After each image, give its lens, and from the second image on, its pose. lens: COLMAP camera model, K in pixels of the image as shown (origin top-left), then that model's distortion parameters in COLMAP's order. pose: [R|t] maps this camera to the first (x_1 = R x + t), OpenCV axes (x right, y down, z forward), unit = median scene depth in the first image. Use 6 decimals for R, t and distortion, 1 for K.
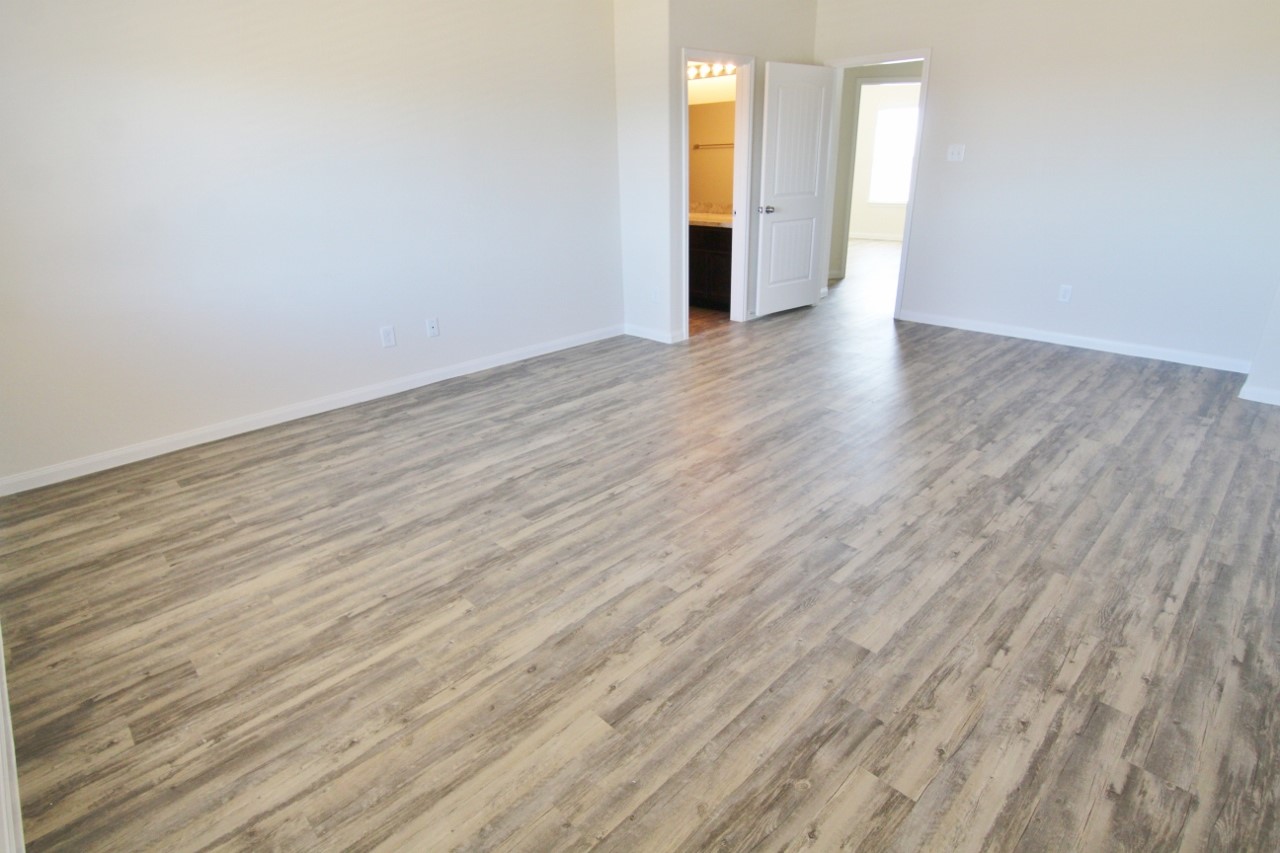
lens RADIAL K [[657.1, 0, 640.0], [0, 657.1, 426.5], [0, 0, 1]] dist [-0.001496, -0.016520]
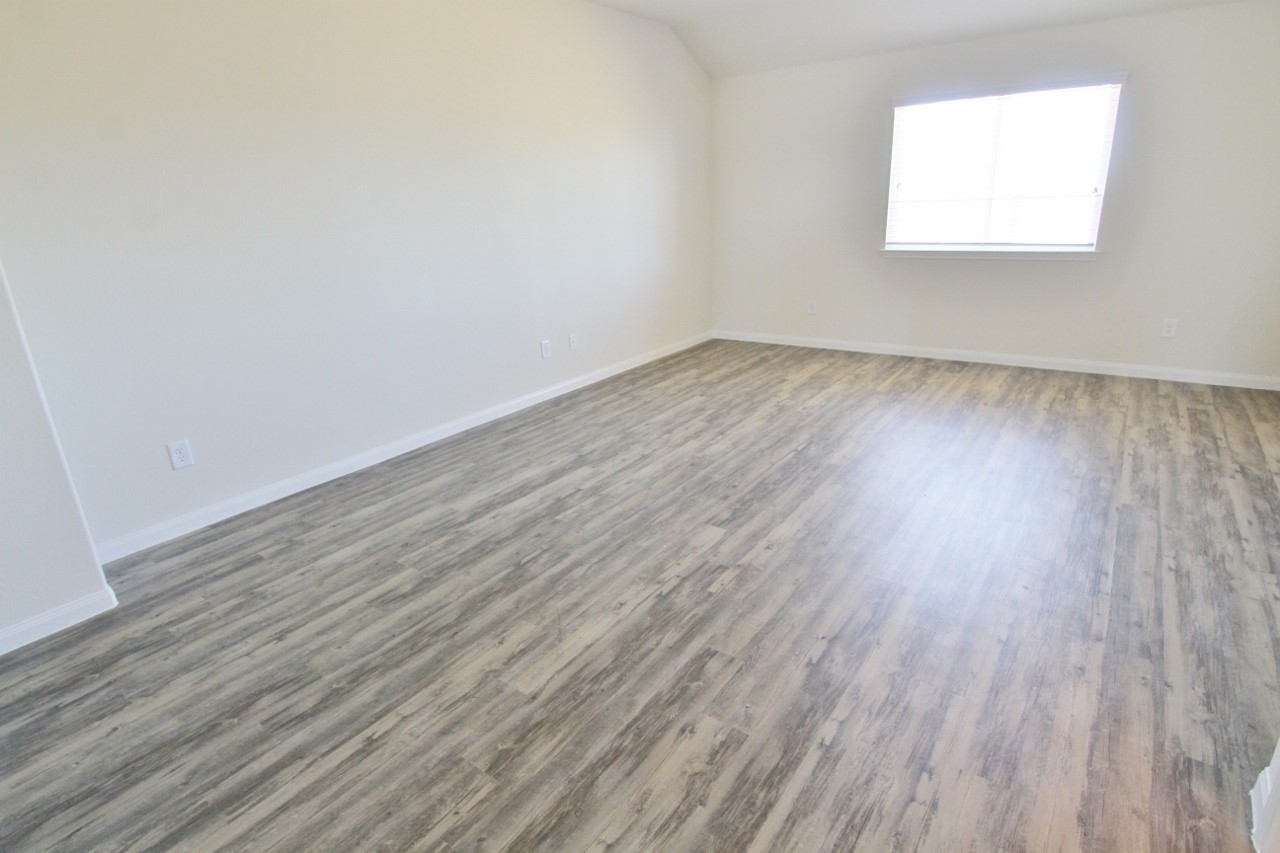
lens RADIAL K [[657.1, 0, 640.0], [0, 657.1, 426.5], [0, 0, 1]] dist [-0.001496, -0.016520]
pose [[-0.983339, 0.121913, -0.134841, 0.631589], [0.003059, 0.752761, 0.658286, -0.824234], [0.181757, 0.646906, -0.740592, 1.972884]]
